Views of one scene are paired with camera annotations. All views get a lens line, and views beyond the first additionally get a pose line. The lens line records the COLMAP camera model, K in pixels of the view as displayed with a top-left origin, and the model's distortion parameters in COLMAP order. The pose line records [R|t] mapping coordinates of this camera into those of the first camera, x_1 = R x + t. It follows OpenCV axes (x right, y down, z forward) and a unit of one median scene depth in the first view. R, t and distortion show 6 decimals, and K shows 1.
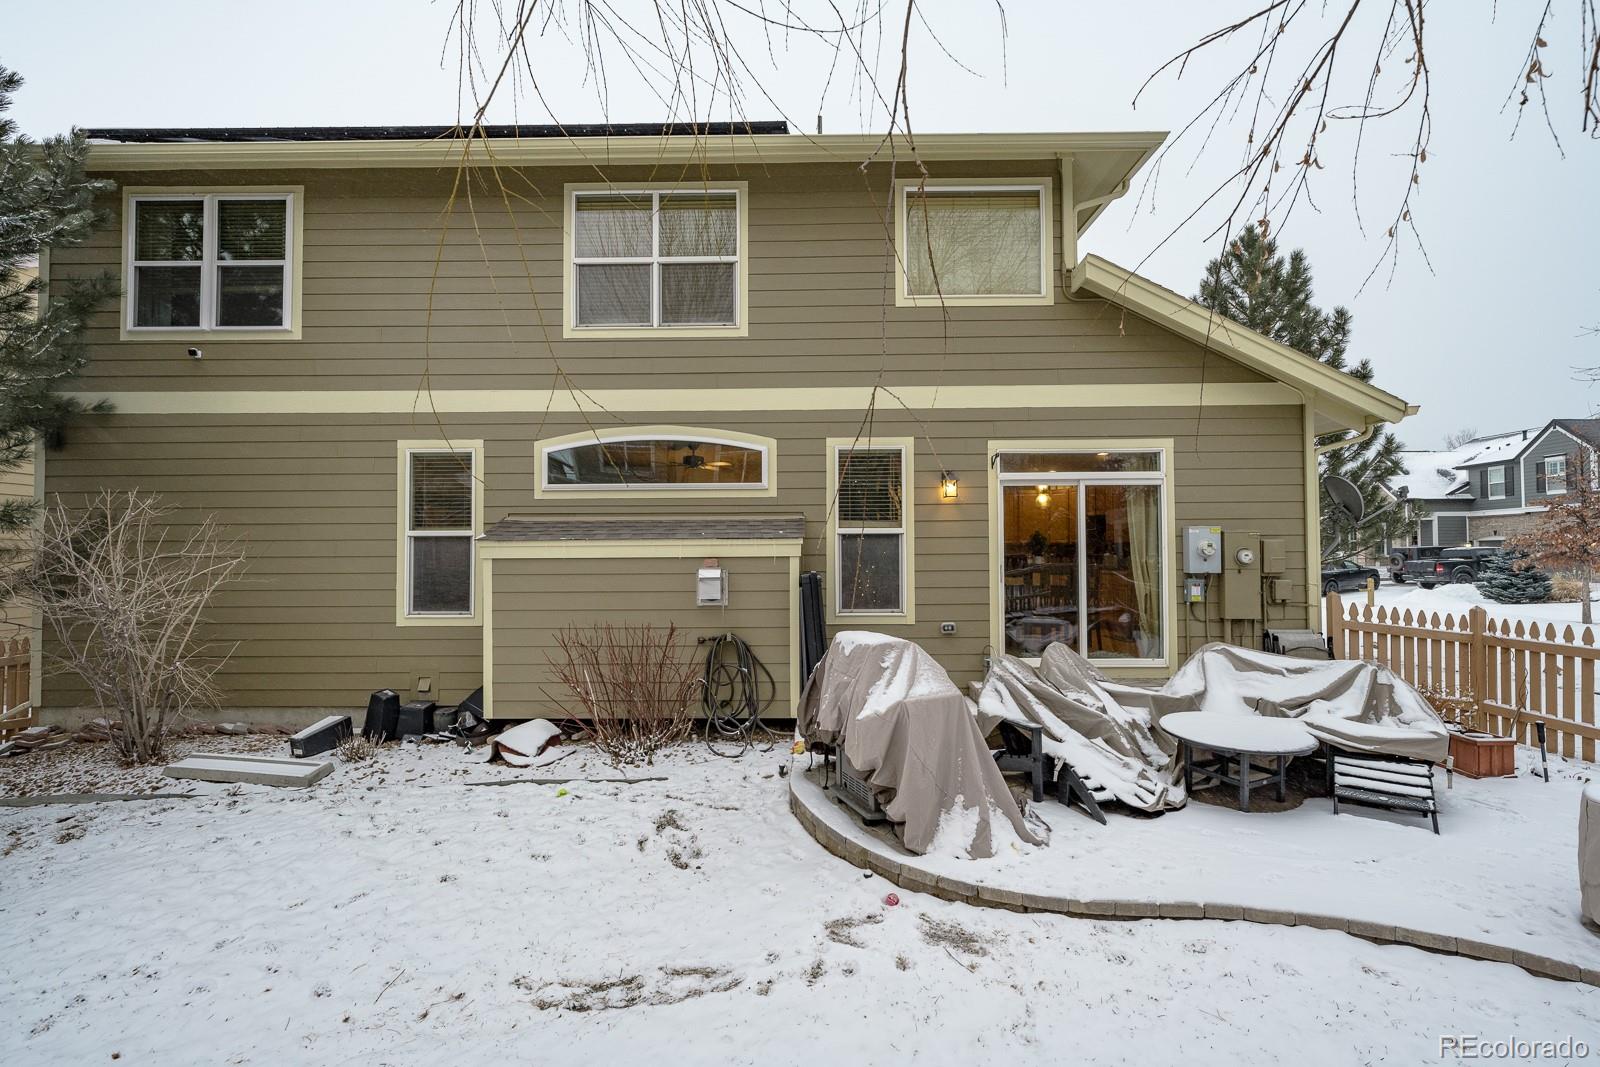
lens RADIAL K [[710.0, 0, 806.4], [0, 710.0, 537.5], [0, 0, 1]] dist [0.000546, 0.000316]
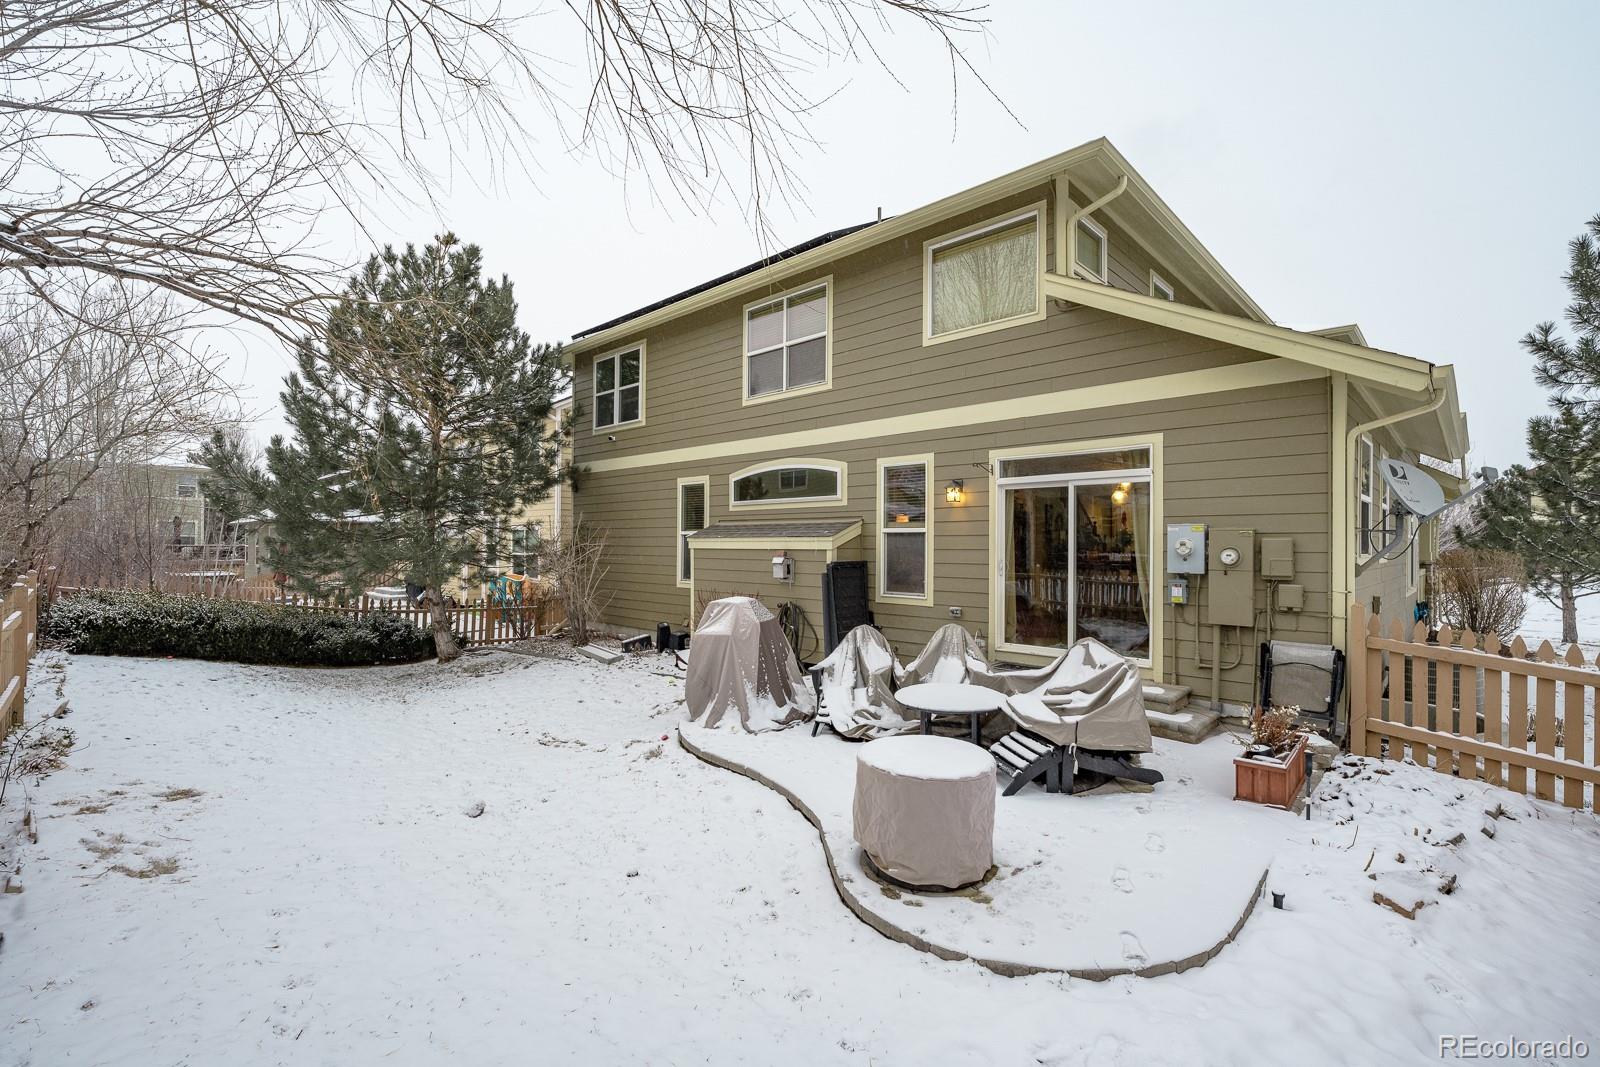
lens RADIAL K [[710.0, 0, 800.9], [0, 710.0, 538.5], [0, 0, 1]] dist [0.000546, 0.000316]
pose [[0.726042, 0.003447, -0.687642, 0.816614], [0.003856, 0.999951, 0.009085, -0.006869], [0.687640, -0.009247, 0.725993, -0.035858]]
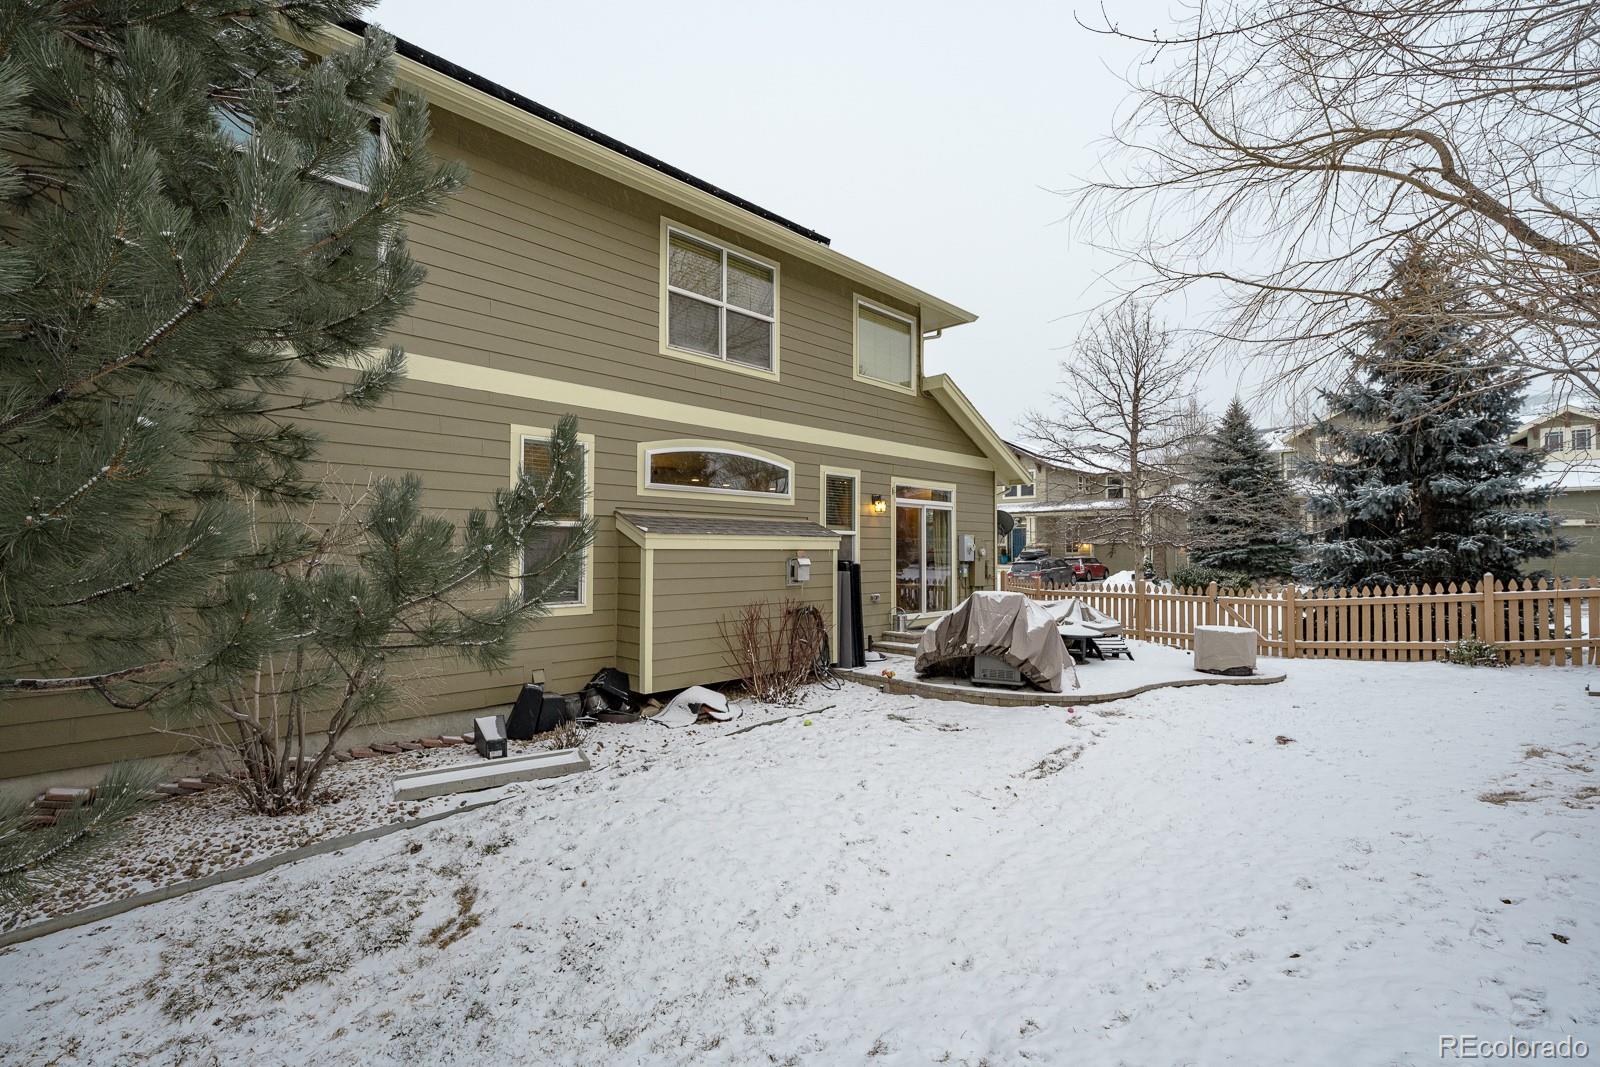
lens RADIAL K [[710.0, 0, 805.0], [0, 710.0, 537.3], [0, 0, 1]] dist [0.000546, 0.000316]
pose [[0.693098, 0.021755, 0.720515, -0.990597], [-0.018762, 0.999750, -0.012139, 0.018943], [-0.720599, -0.005104, 0.693333, 0.055807]]
